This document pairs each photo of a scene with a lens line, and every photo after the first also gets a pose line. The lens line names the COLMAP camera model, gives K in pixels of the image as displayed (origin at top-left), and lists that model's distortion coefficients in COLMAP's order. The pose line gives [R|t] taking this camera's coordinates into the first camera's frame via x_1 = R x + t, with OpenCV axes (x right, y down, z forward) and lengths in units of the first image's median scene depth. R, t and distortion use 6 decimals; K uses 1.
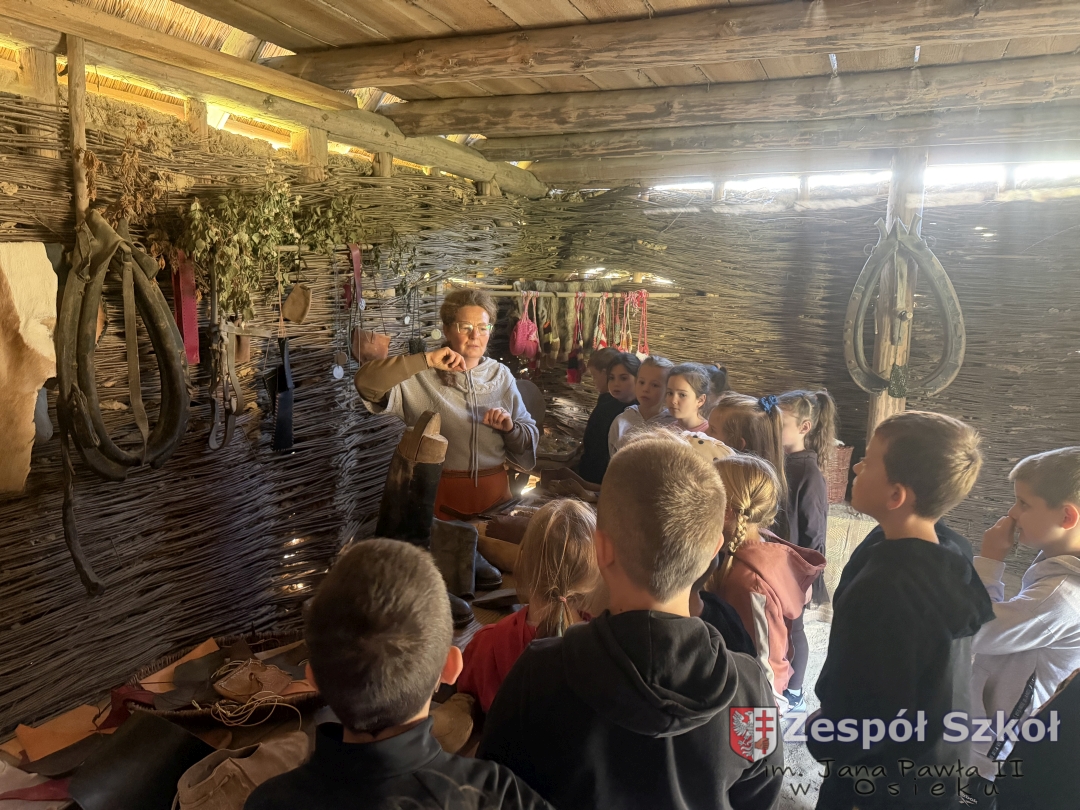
lens RADIAL K [[753.3, 0, 540.0], [0, 753.3, 405.0], [0, 0, 1]] dist [-0.010456, -0.002859]
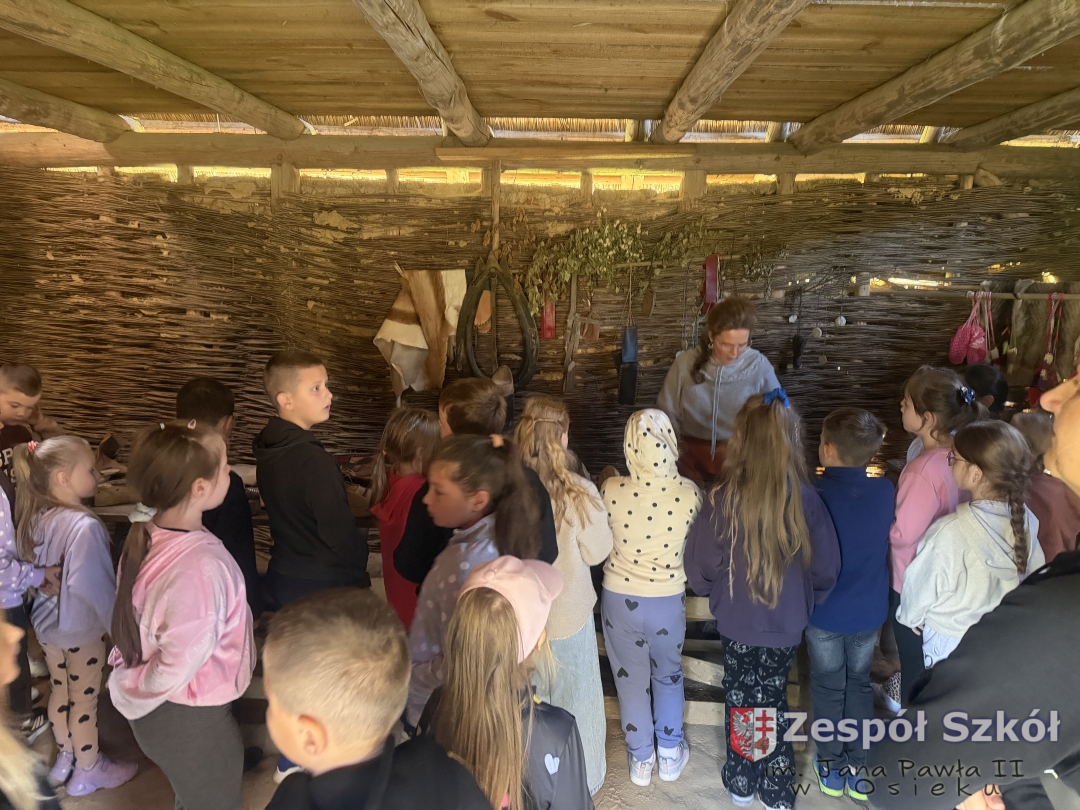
lens RADIAL K [[753.3, 0, 540.0], [0, 753.3, 405.0], [0, 0, 1]] dist [-0.010456, -0.002859]
pose [[0.363374, 0.092890, -0.927001, 0.748079], [-0.137401, 0.989480, 0.045291, 0.014723], [0.921455, 0.110914, 0.372315, 0.264950]]
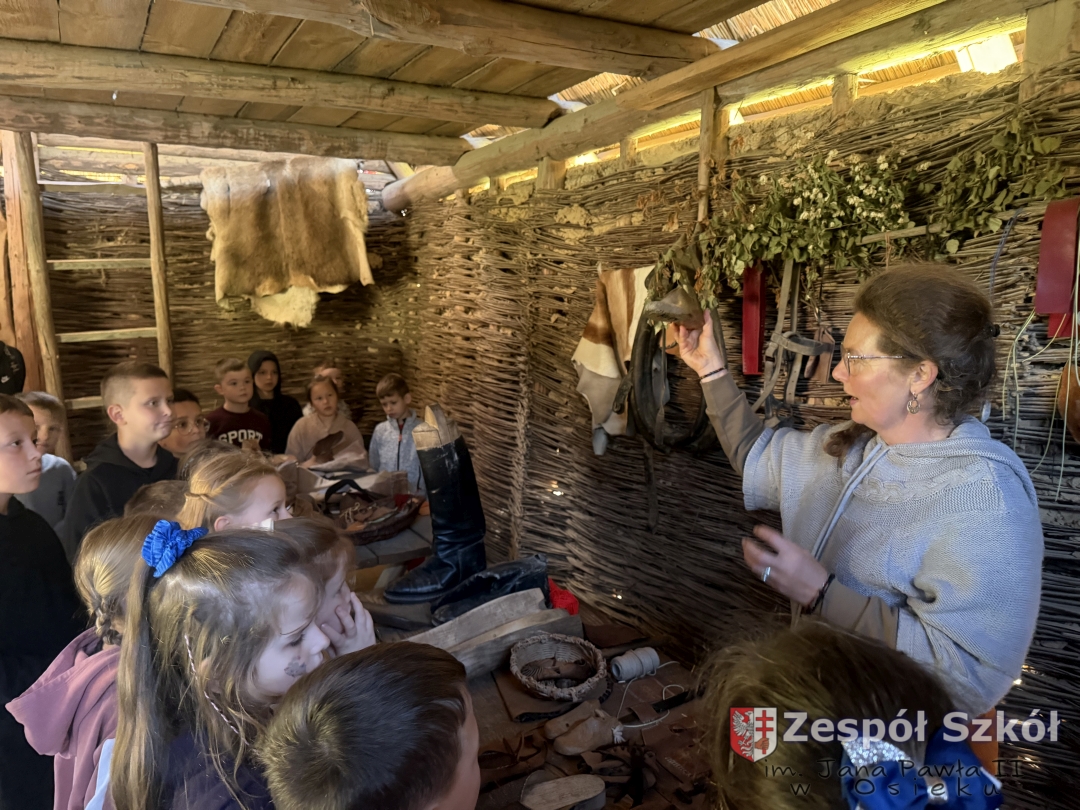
lens RADIAL K [[753.3, 0, 540.0], [0, 753.3, 405.0], [0, 0, 1]] dist [-0.010456, -0.002859]
pose [[-0.584970, 0.043267, -0.809900, 0.337813], [-0.164167, 0.971590, 0.170478, -0.093822], [0.794267, 0.232683, -0.561247, 0.928406]]
